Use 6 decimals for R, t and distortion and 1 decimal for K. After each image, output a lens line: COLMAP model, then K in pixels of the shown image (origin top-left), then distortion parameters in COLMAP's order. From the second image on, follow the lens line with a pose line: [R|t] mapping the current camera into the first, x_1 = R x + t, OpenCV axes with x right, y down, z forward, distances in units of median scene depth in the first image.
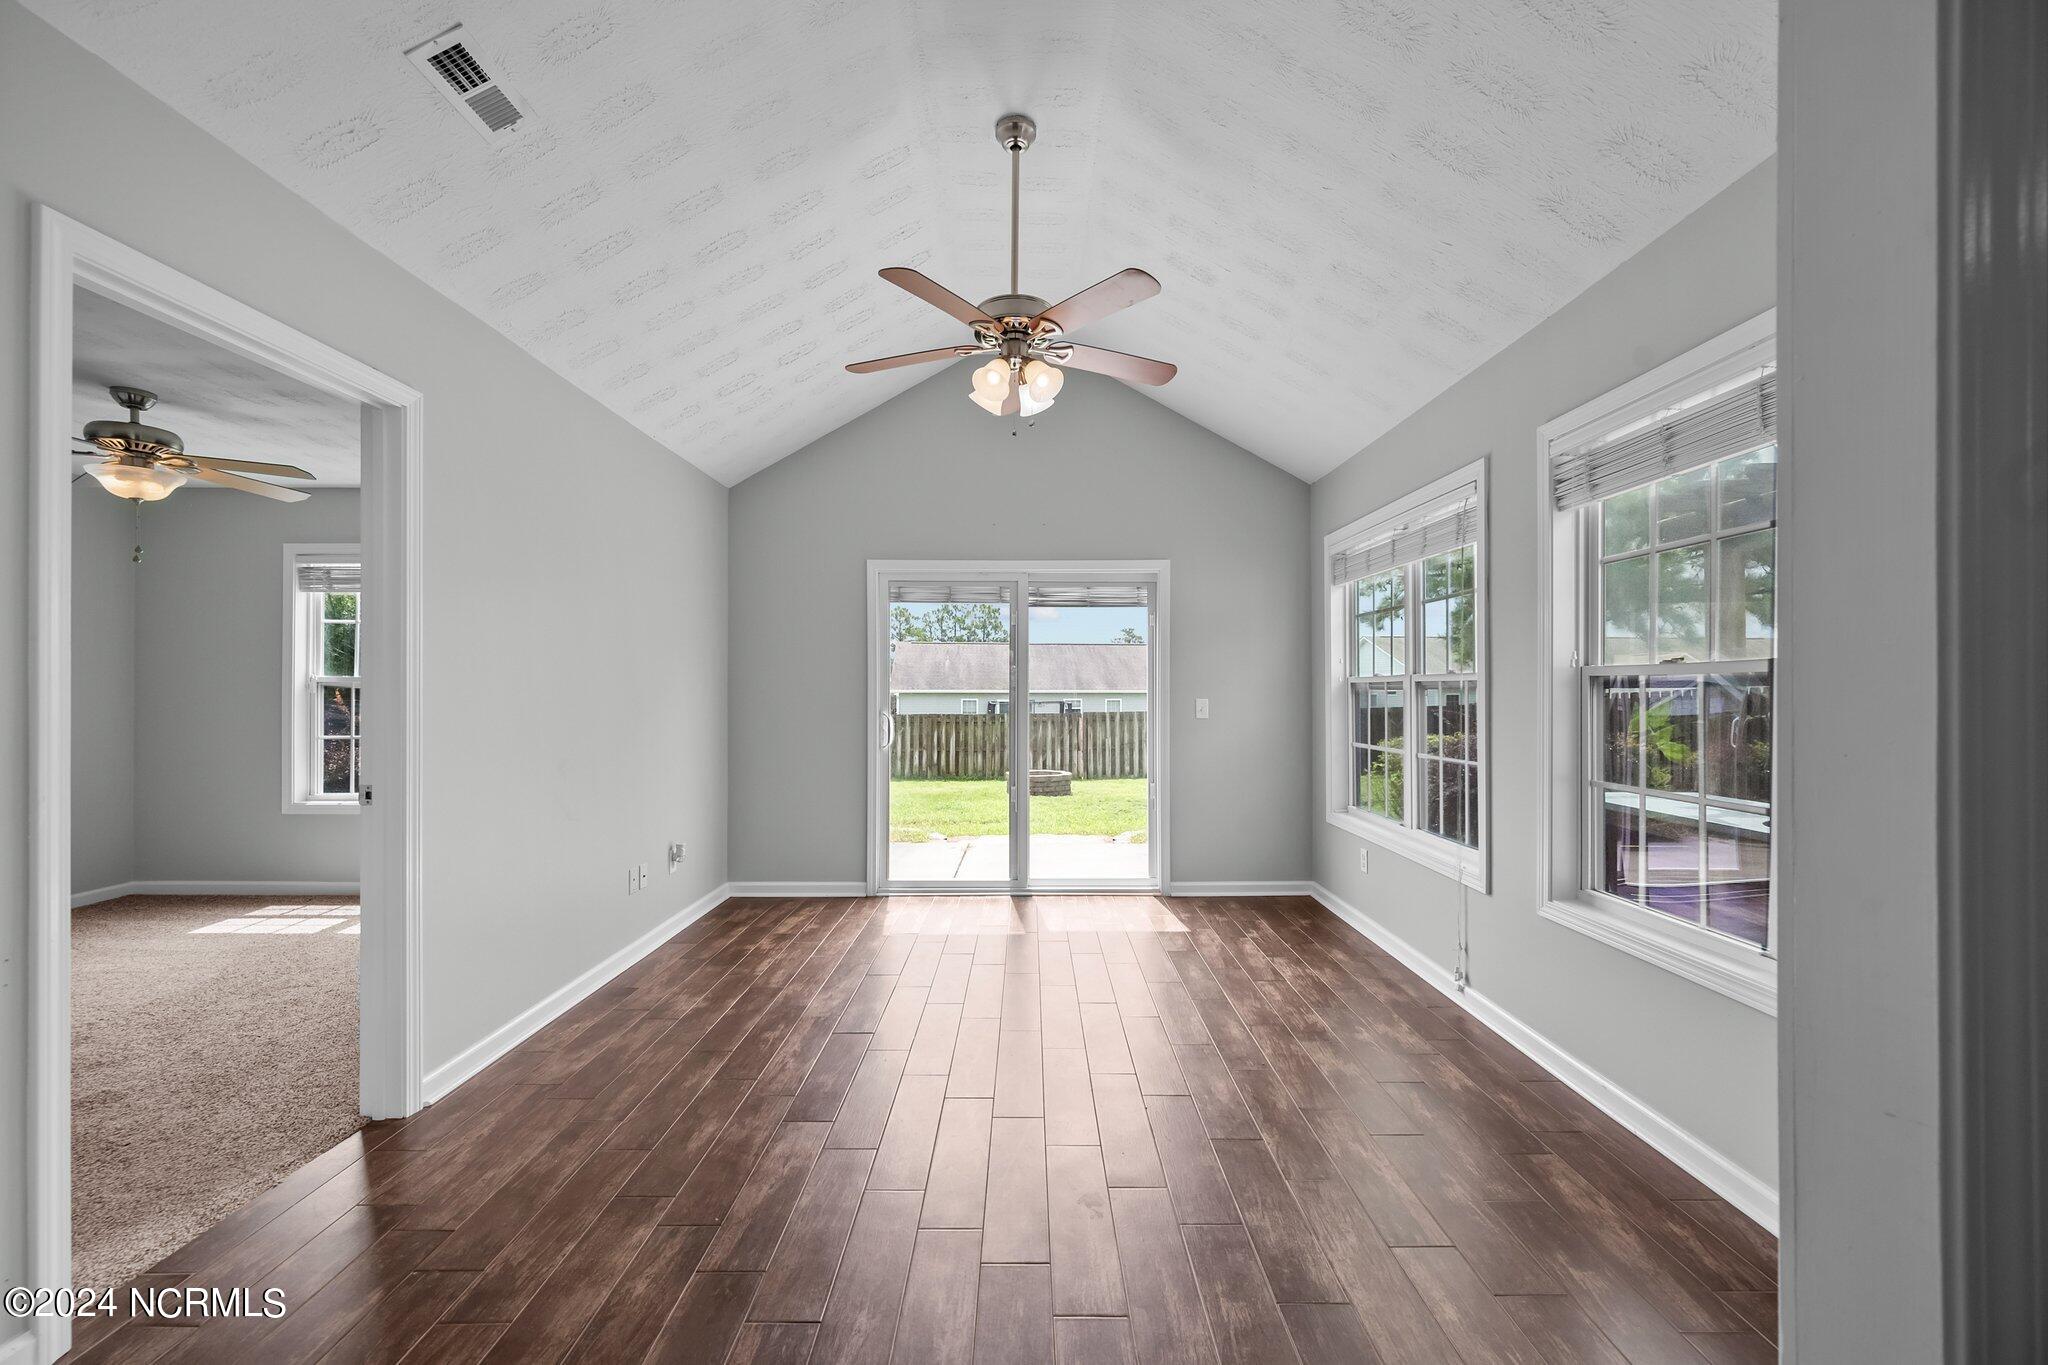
lens RADIAL K [[810.4, 0, 1025.2], [0, 810.4, 688.5], [0, 0, 1]] dist [0.000276, 0.000096]
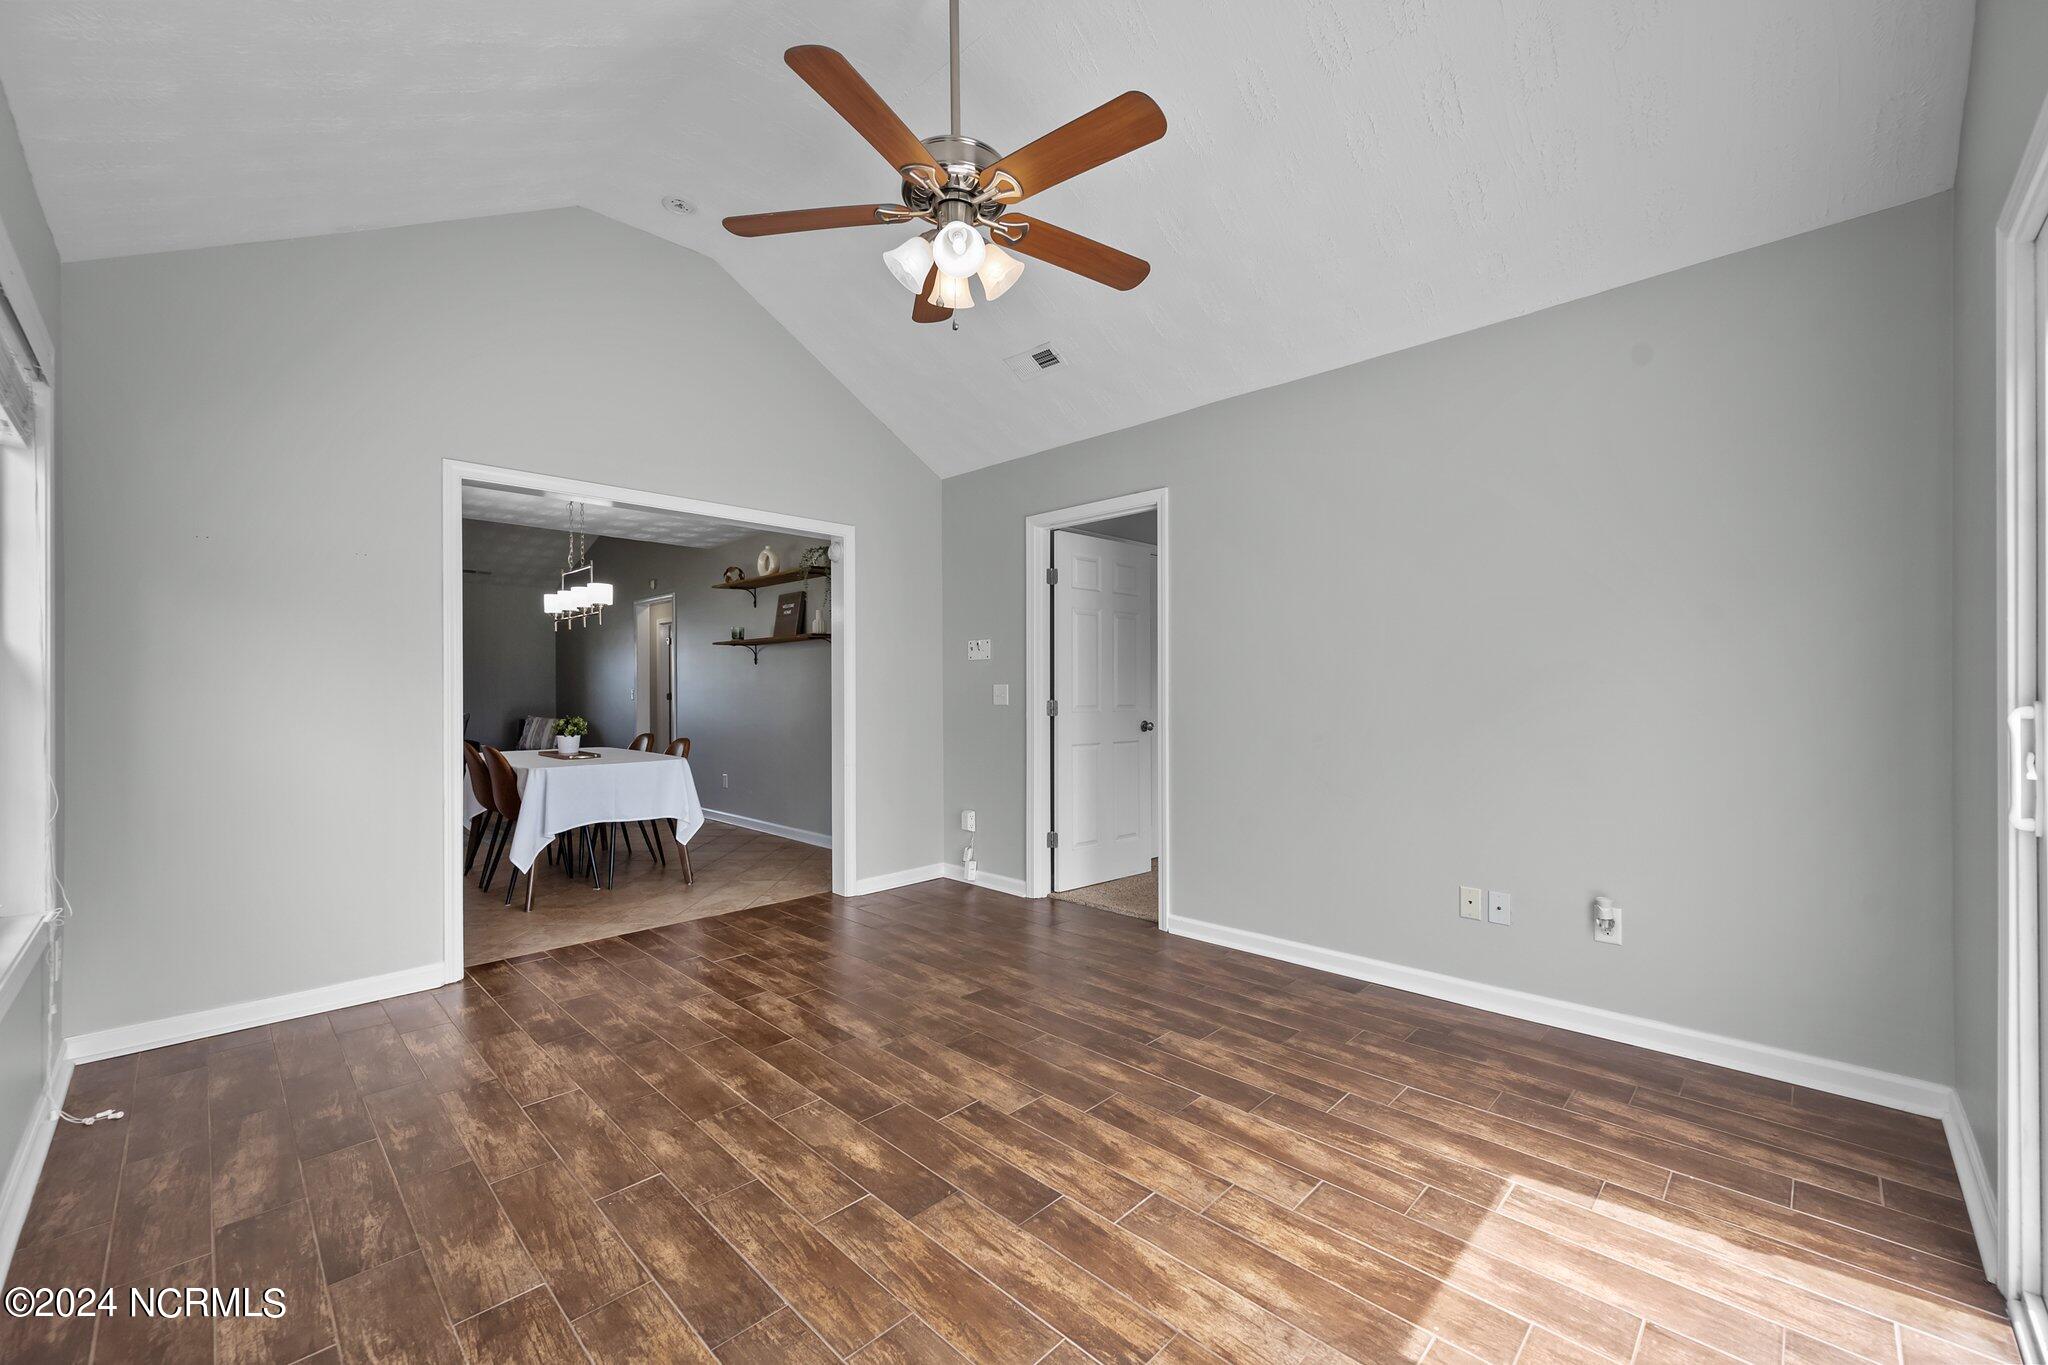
lens RADIAL K [[810.4, 0, 1025.2], [0, 810.4, 688.5], [0, 0, 1]] dist [0.000276, 0.000096]
pose [[-0.699359, 0.002596, -0.714766, 0.437952], [0.008600, 0.999952, -0.004784, 0.032333], [0.714719, -0.009493, -0.699347, 1.415491]]
